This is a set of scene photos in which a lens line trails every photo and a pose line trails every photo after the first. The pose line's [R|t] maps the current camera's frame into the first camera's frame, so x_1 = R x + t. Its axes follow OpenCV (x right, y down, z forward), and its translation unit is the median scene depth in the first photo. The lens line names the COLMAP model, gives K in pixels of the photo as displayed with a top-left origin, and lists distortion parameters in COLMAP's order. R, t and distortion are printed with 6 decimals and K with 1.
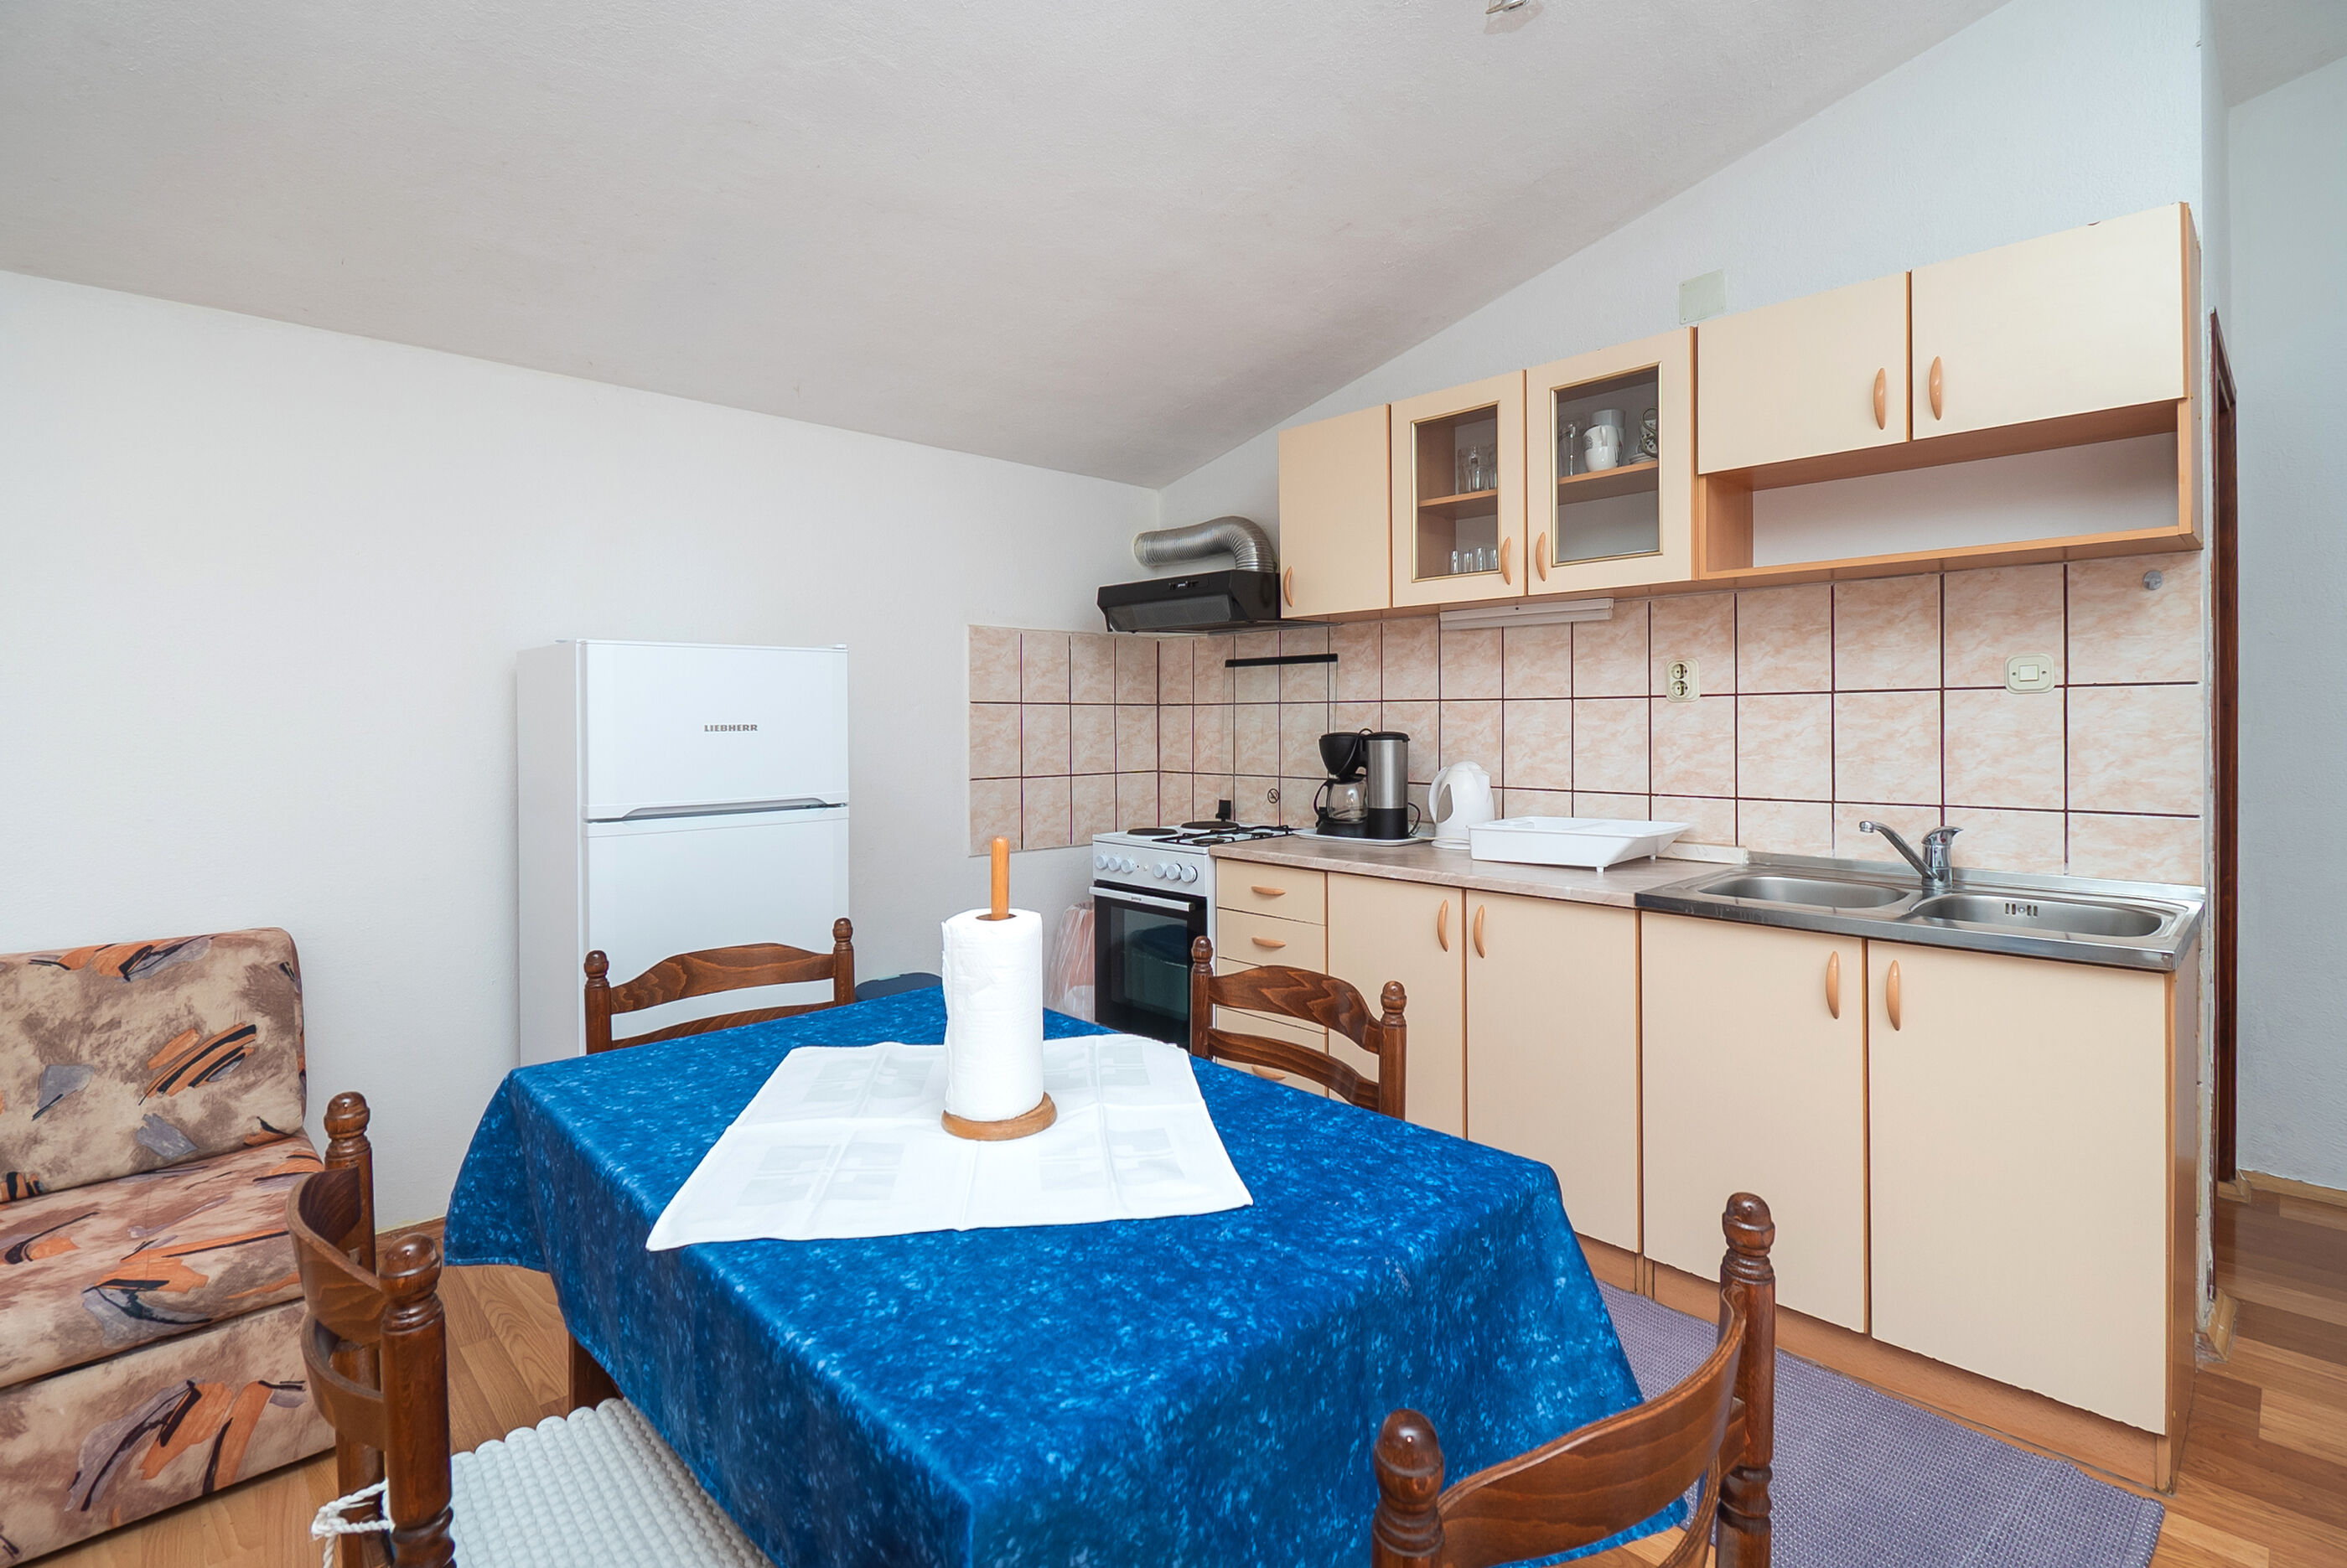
lens RADIAL K [[1067.0, 0, 1213.8], [0, 1067.0, 715.4], [0, 0, 1]] dist [0.003778, -0.007683]
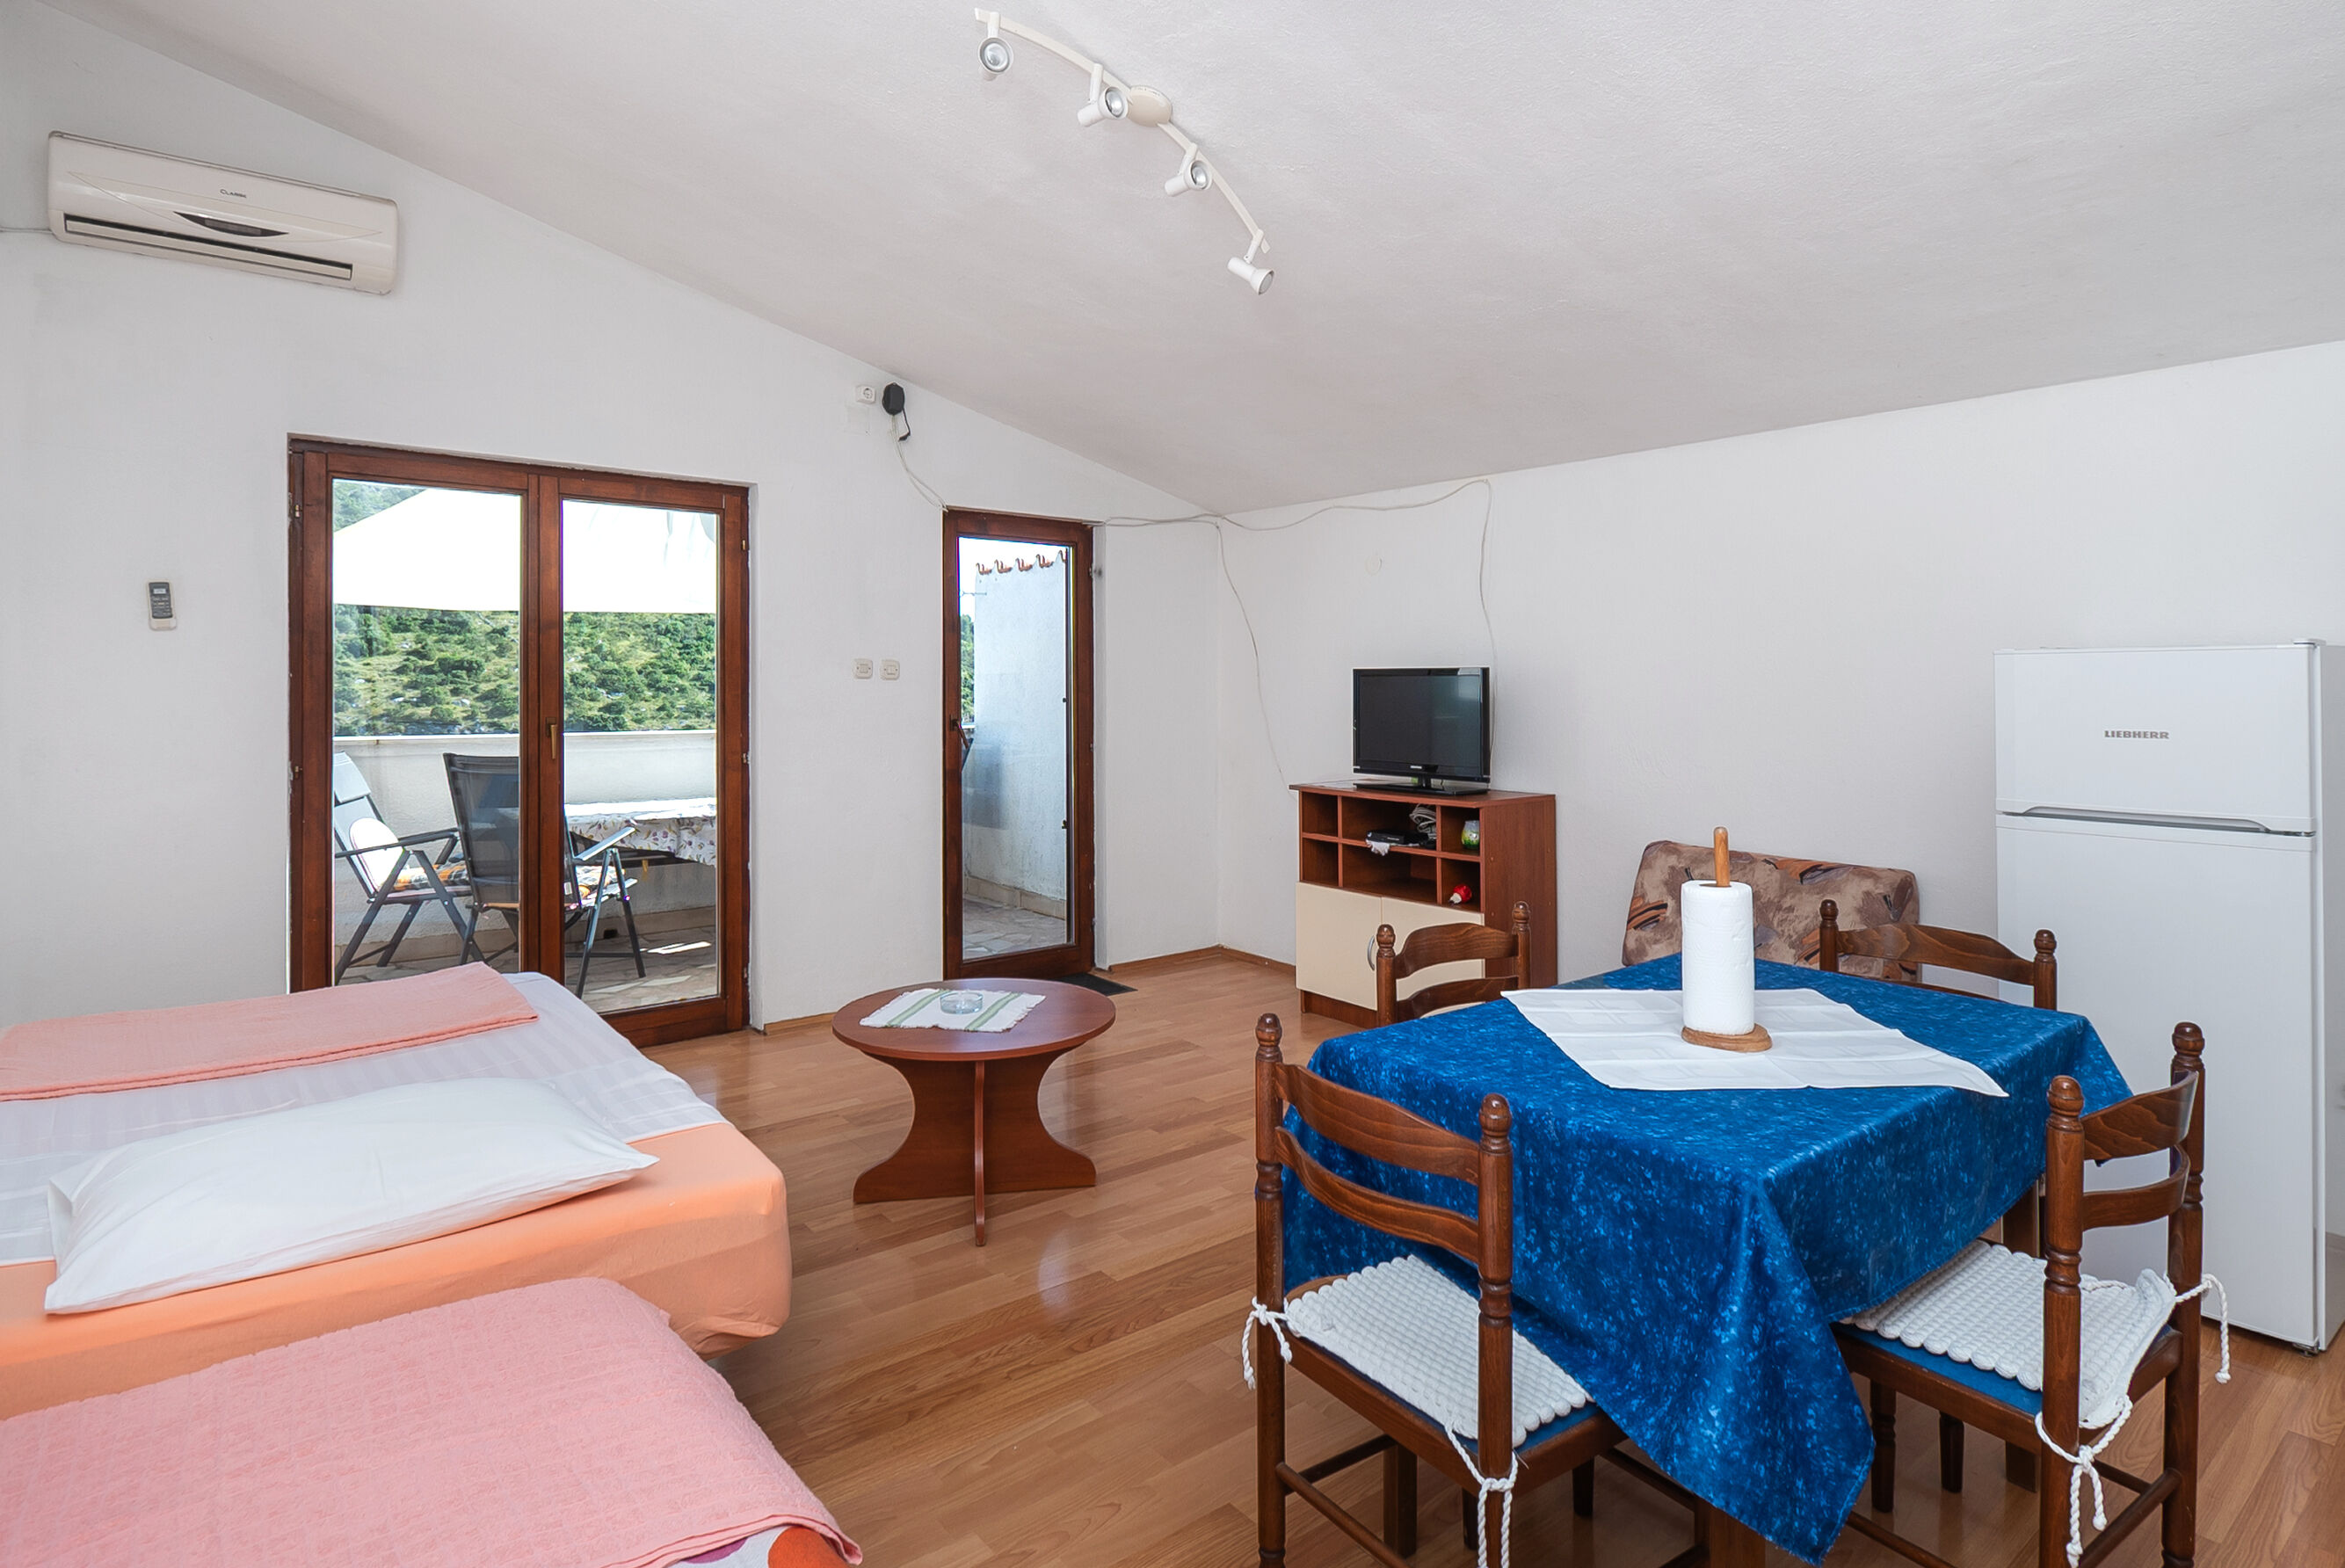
lens RADIAL K [[1237.3, 0, 1169.3], [0, 1237.3, 689.4], [0, 0, 1]] dist [-0.001532, -0.000184]
pose [[-0.109174, 0.005960, -0.994005, 0.737507], [-0.001479, 0.999980, 0.006159, -0.034250], [0.994022, 0.002142, -0.109163, 0.253500]]
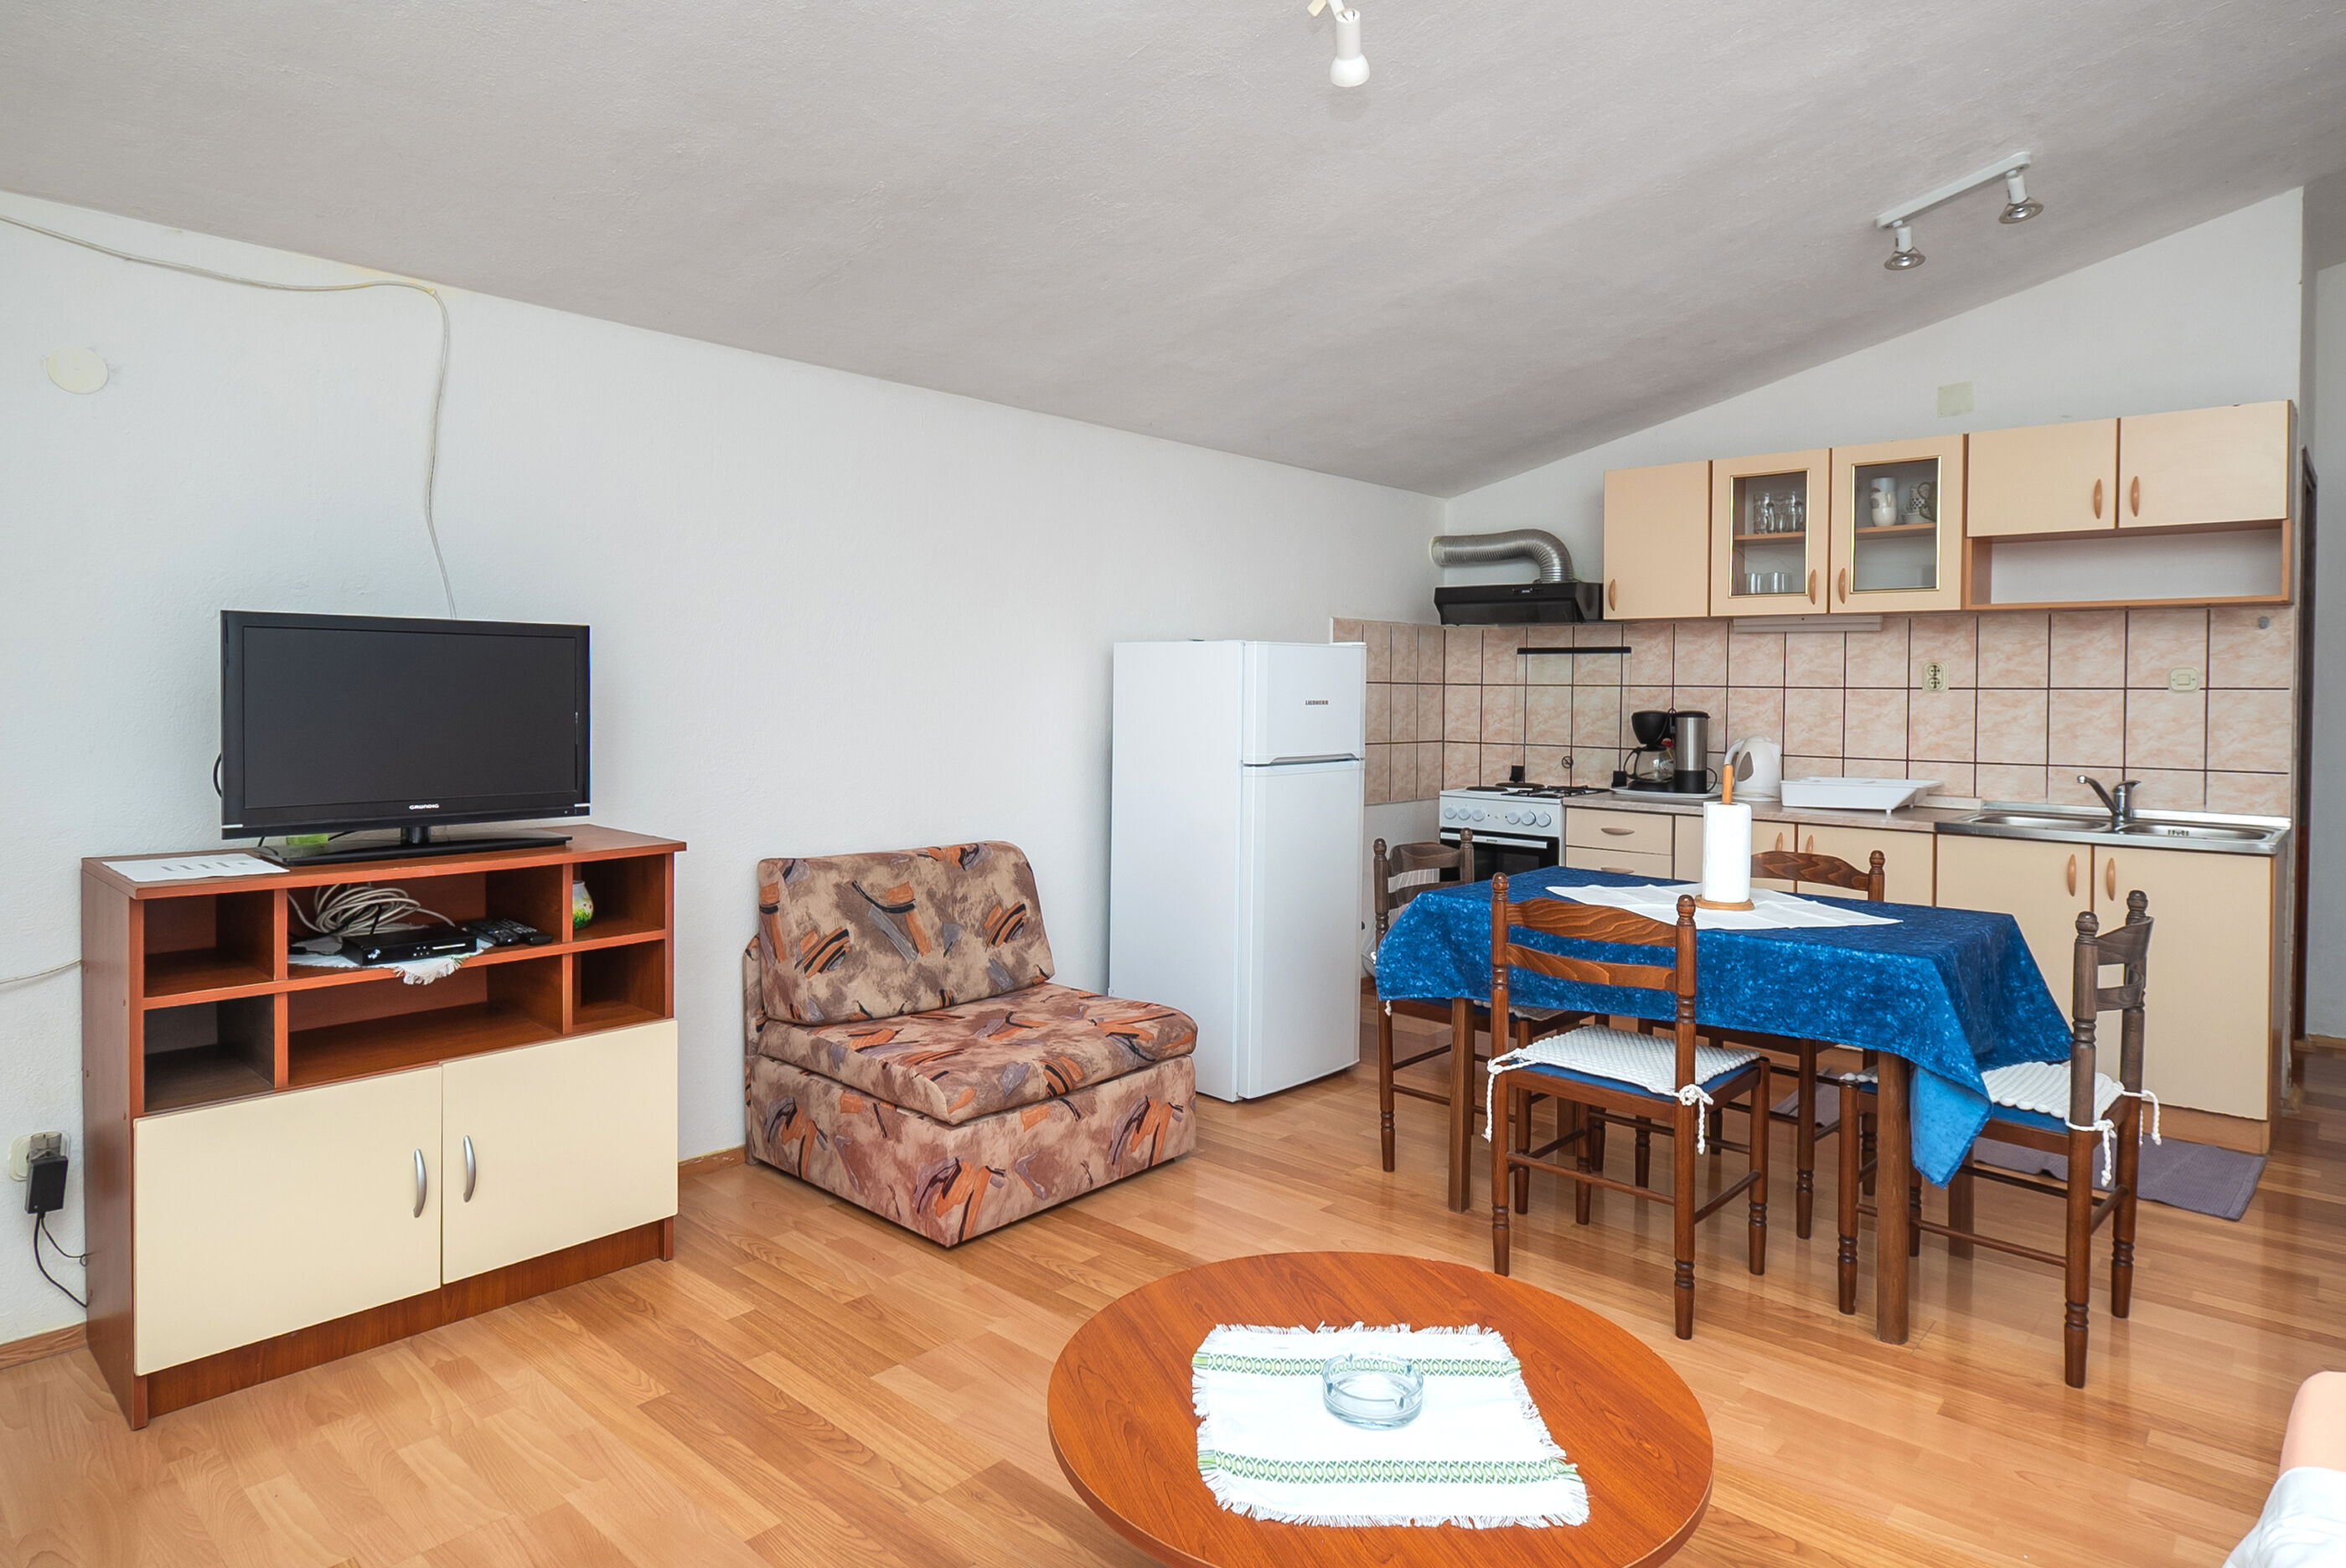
lens RADIAL K [[1311.4, 0, 1222.5], [0, 1311.4, 693.6], [0, 0, 1]] dist [-0.003717, -0.004068]
pose [[0.997439, 0.015147, 0.069905, -0.698588], [-0.015703, 0.999849, 0.007412, -0.011274], [-0.069782, -0.008491, 0.997526, -0.727524]]
